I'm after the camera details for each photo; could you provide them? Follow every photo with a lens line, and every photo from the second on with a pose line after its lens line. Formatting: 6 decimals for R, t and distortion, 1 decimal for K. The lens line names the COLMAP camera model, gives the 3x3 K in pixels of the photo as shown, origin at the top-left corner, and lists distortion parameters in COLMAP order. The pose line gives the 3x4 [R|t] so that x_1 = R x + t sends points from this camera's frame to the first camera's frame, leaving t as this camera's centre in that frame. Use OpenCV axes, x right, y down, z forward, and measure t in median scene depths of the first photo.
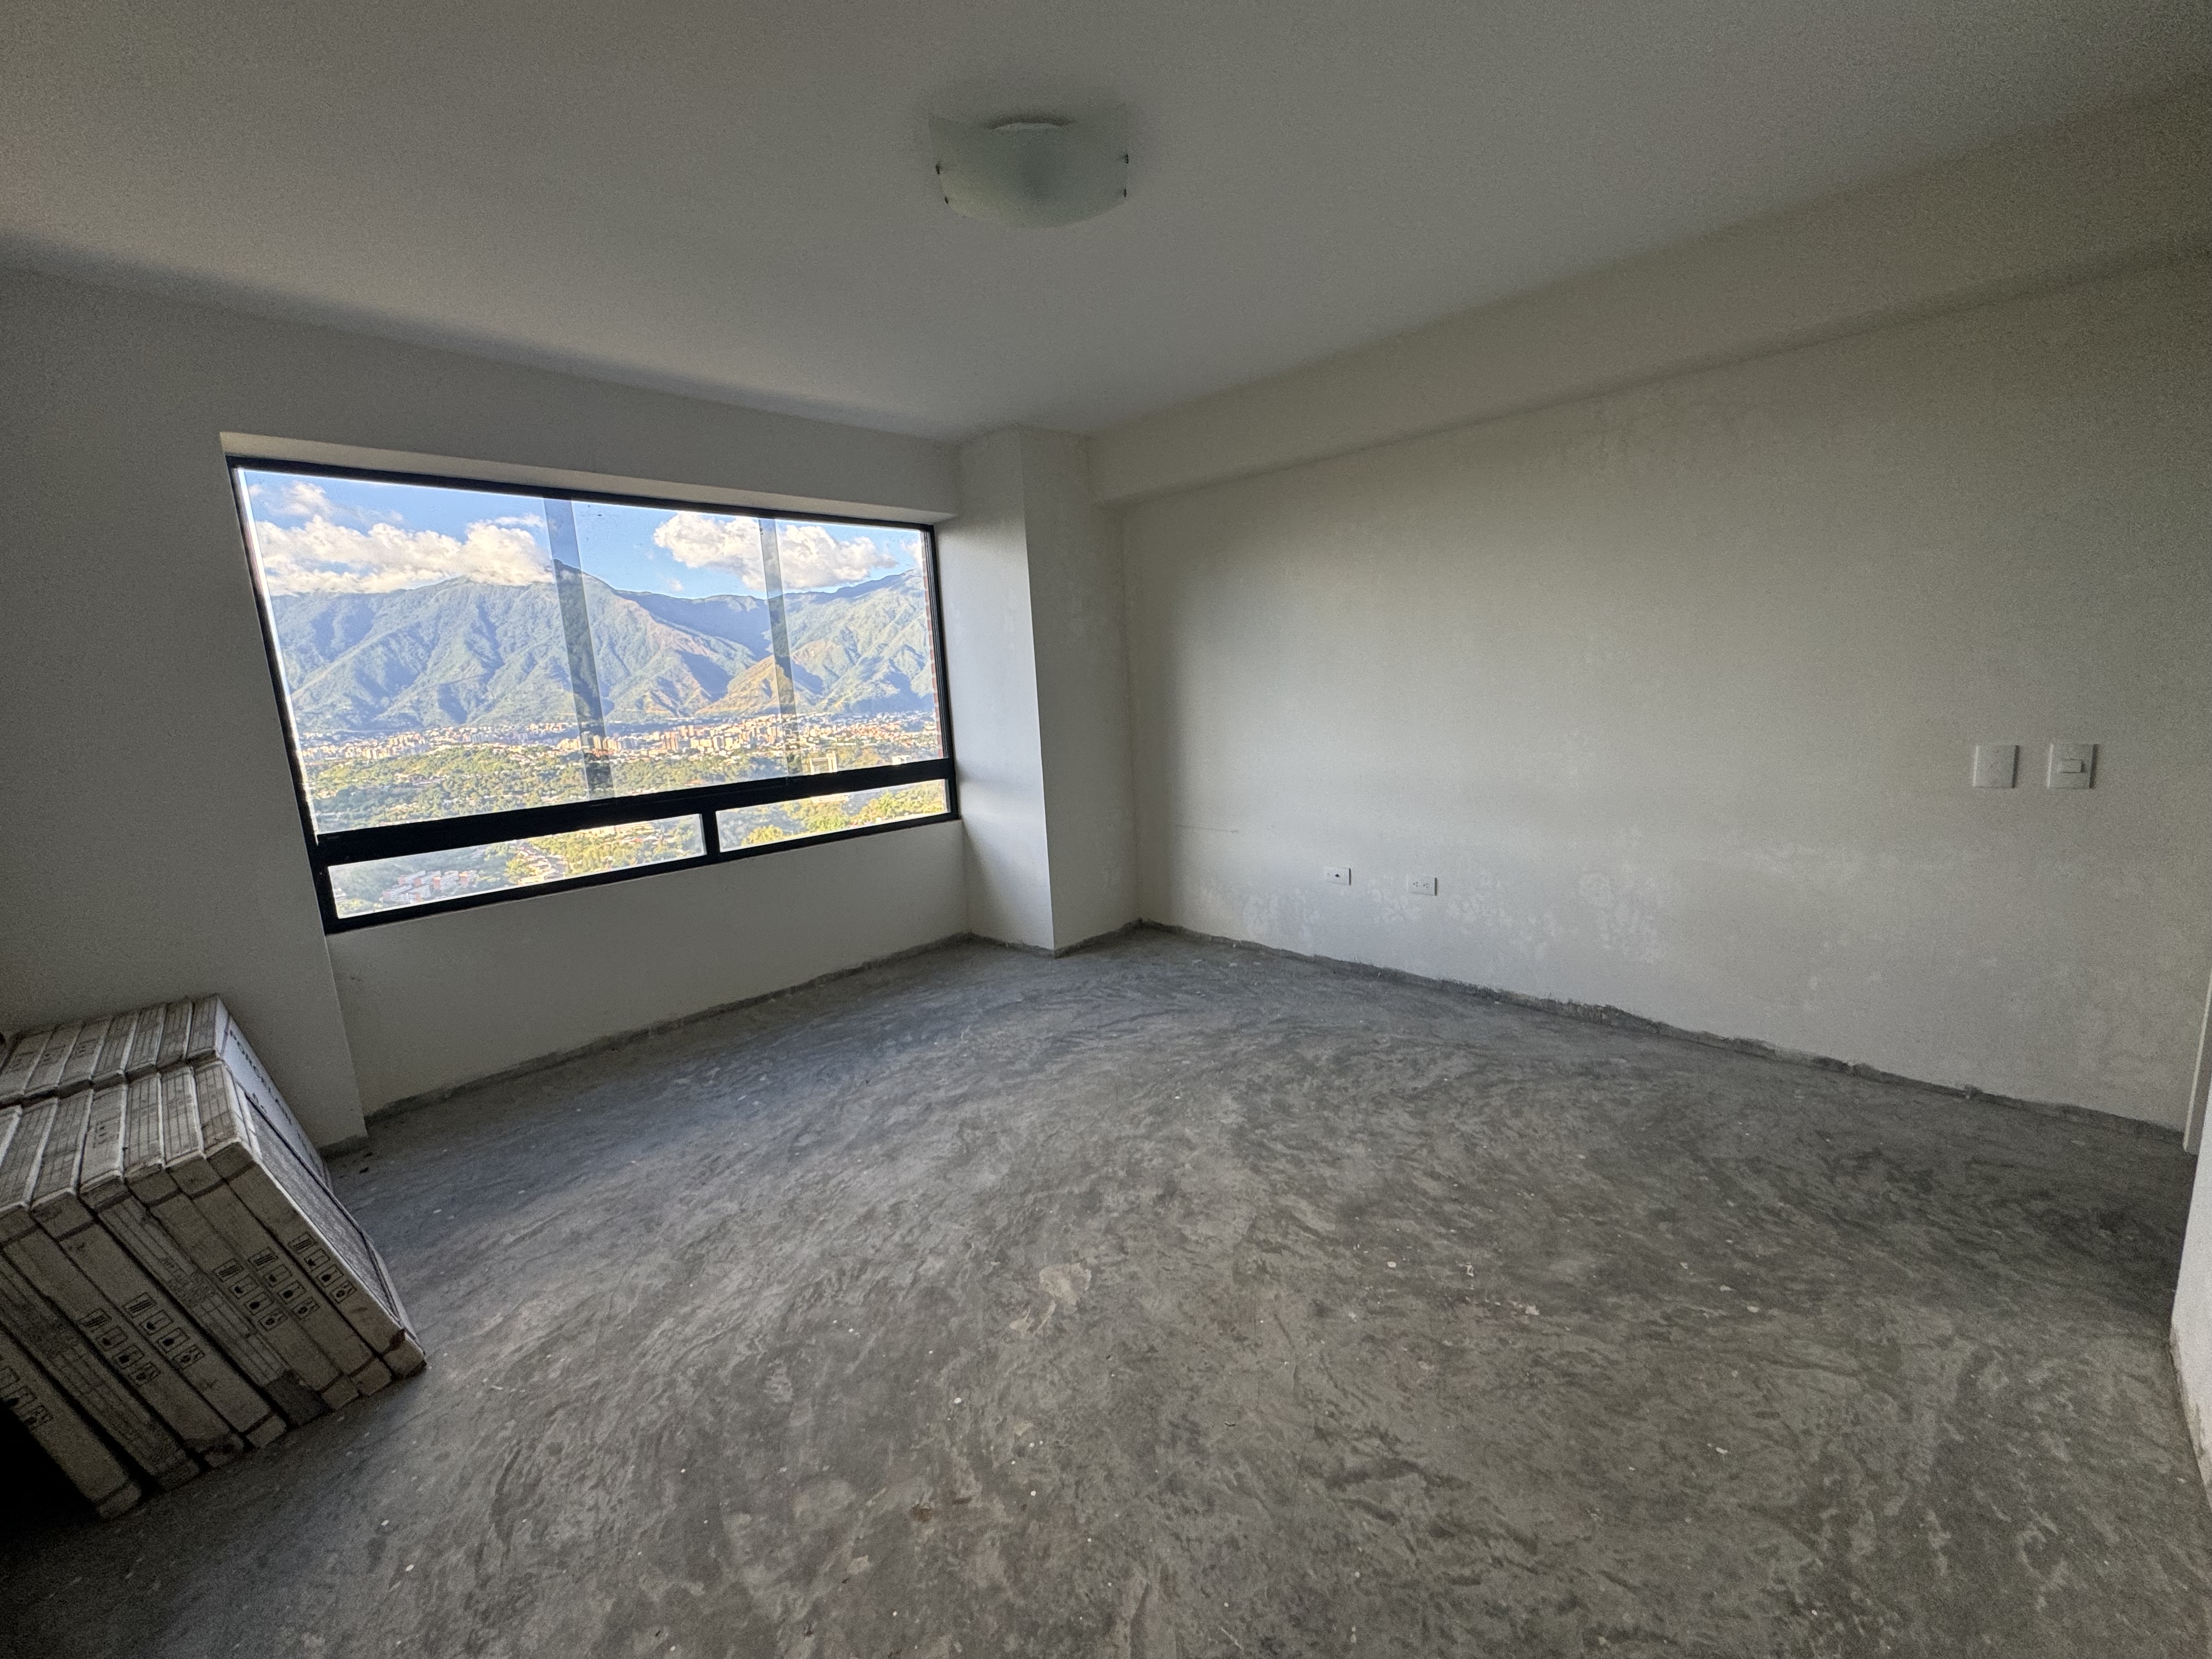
lens RADIAL K [[888.7, 0, 1114.7], [0, 888.7, 836.9], [0, 0, 1]] dist [-0.003708, 0.000595]
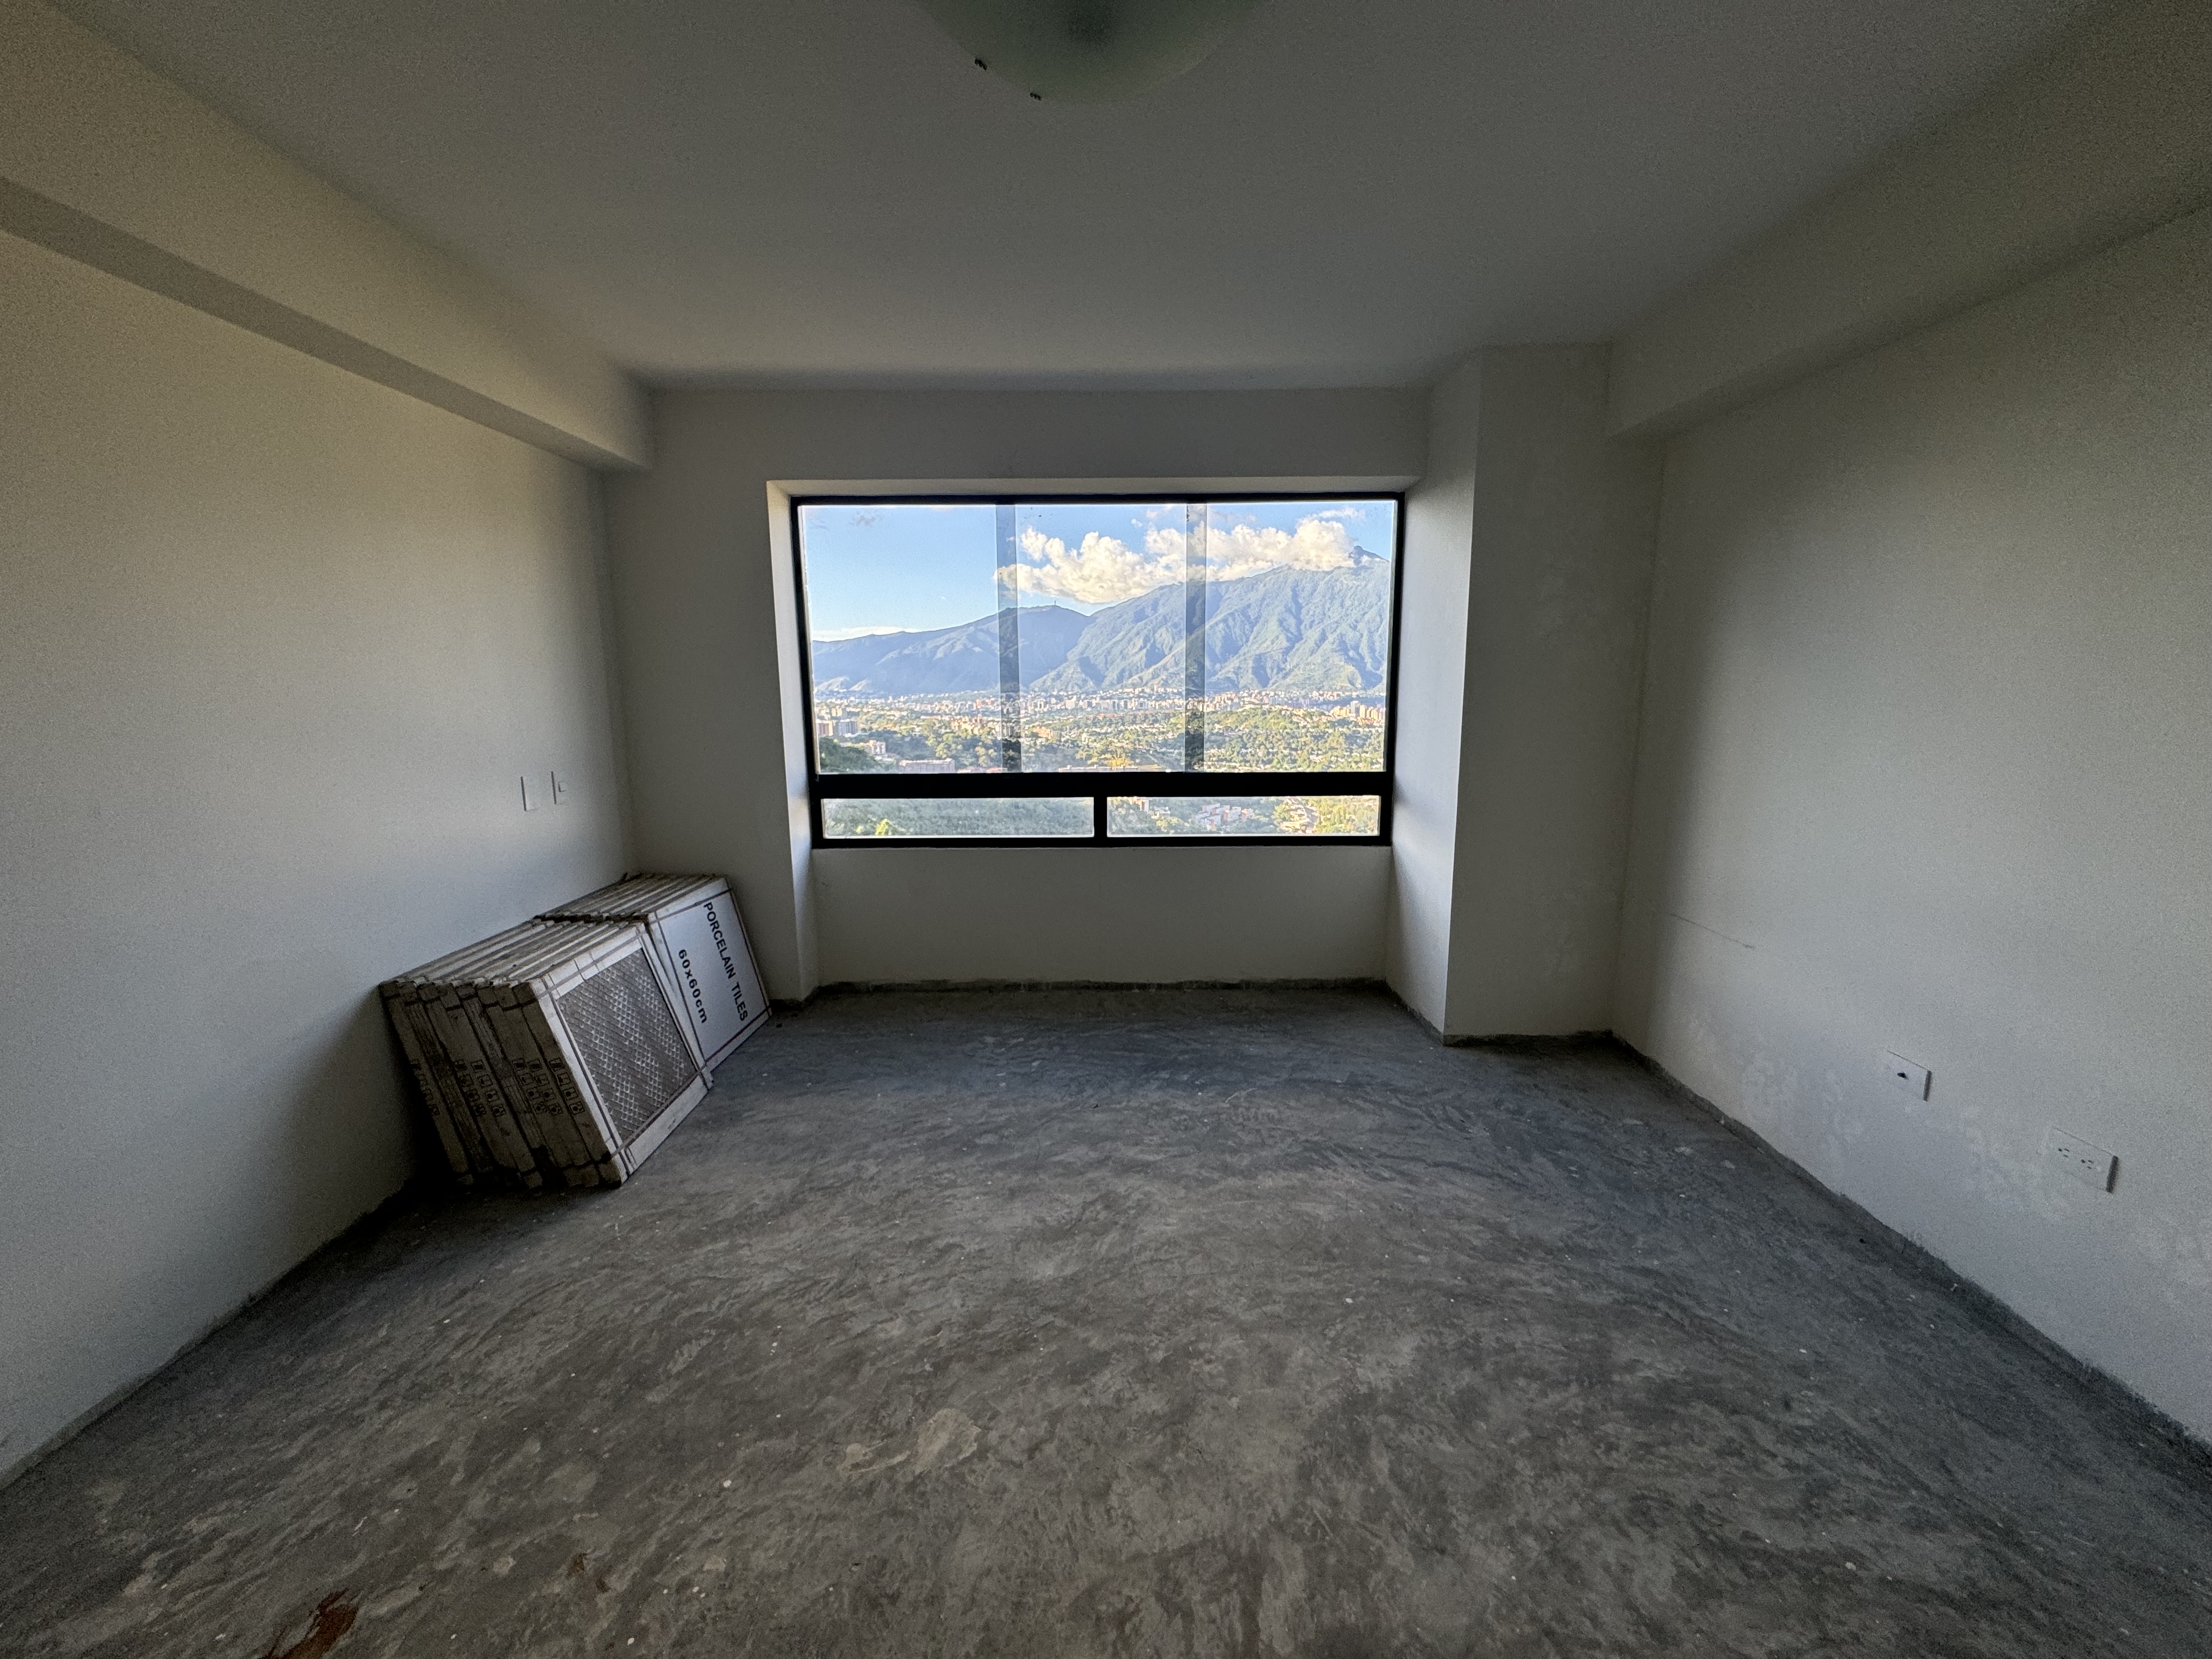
lens RADIAL K [[888.7, 0, 1105.2], [0, 888.7, 835.3], [0, 0, 1]] dist [-0.003708, 0.000595]
pose [[0.686924, 0.172661, -0.705920, 0.290613], [-0.157526, 0.983648, 0.087303, -0.076424], [0.709451, 0.051230, 0.702891, 0.280750]]
